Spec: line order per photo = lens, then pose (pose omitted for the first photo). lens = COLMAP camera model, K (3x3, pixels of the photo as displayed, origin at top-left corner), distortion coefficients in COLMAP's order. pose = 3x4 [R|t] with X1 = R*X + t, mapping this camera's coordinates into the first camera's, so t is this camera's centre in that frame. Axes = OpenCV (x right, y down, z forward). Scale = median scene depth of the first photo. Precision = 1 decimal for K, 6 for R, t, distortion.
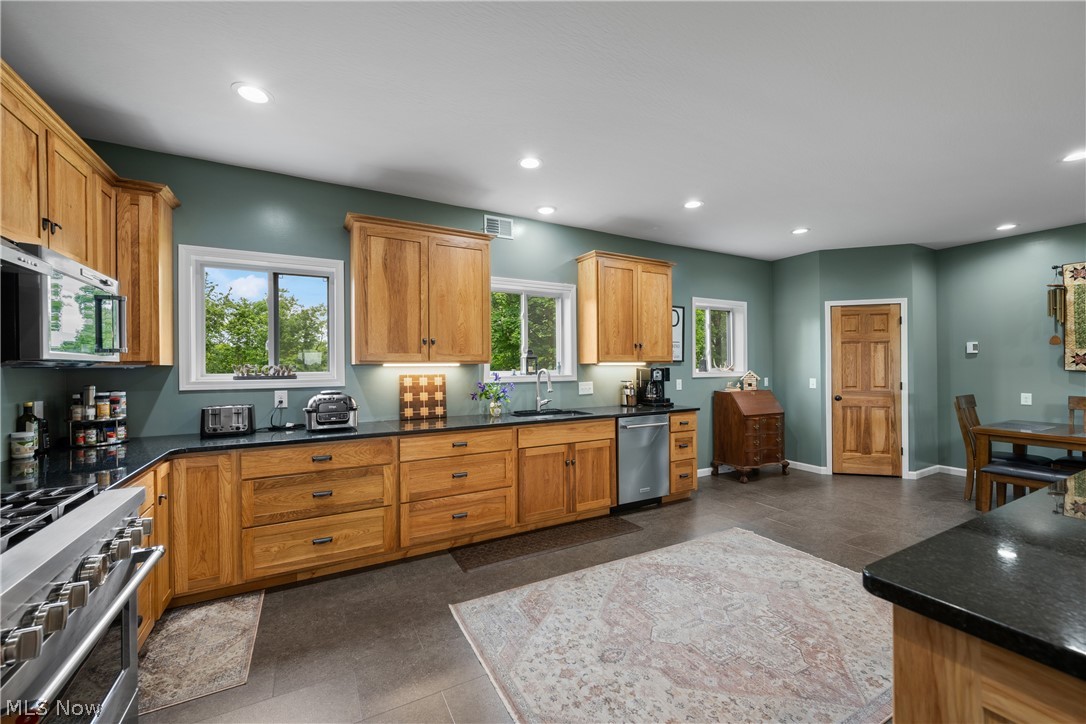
lens RADIAL K [[425.9, 0, 543.0], [0, 425.9, 362.0], [0, 0, 1]] dist [0.002082, 0.000002]
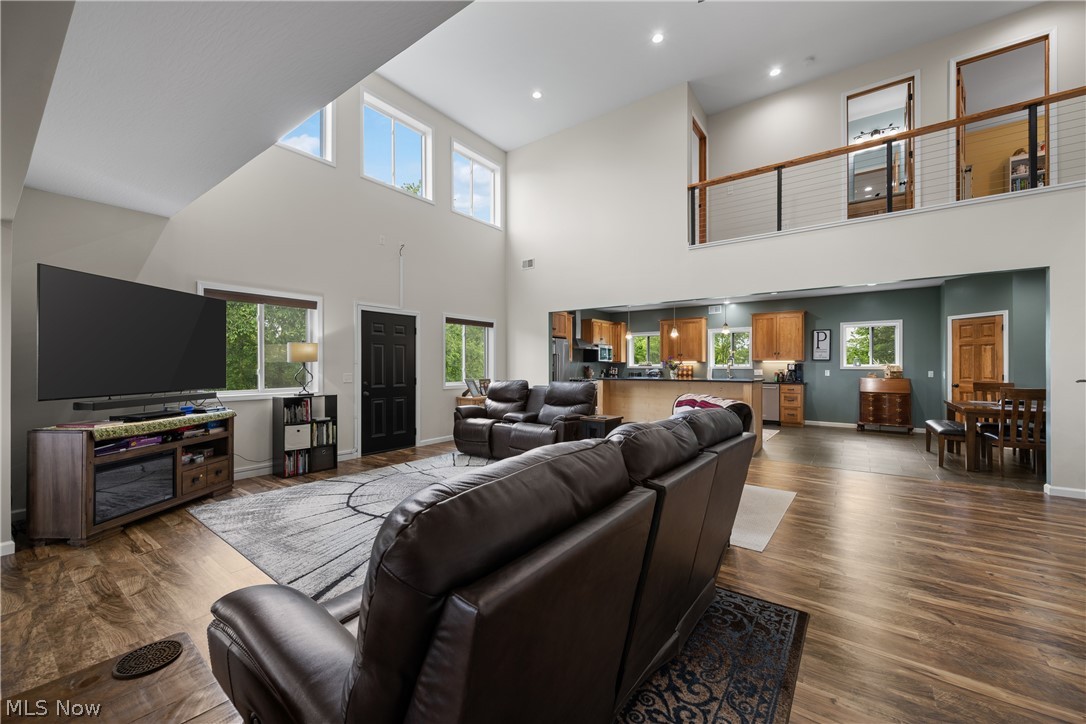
lens RADIAL K [[425.9, 0, 543.0], [0, 425.9, 362.0], [0, 0, 1]] dist [0.002082, 0.000002]
pose [[0.426245, -0.002676, -0.904604, 1.427991], [0.002771, 0.999995, -0.001652, 0.006491], [0.904604, -0.001802, 0.426250, -0.841547]]
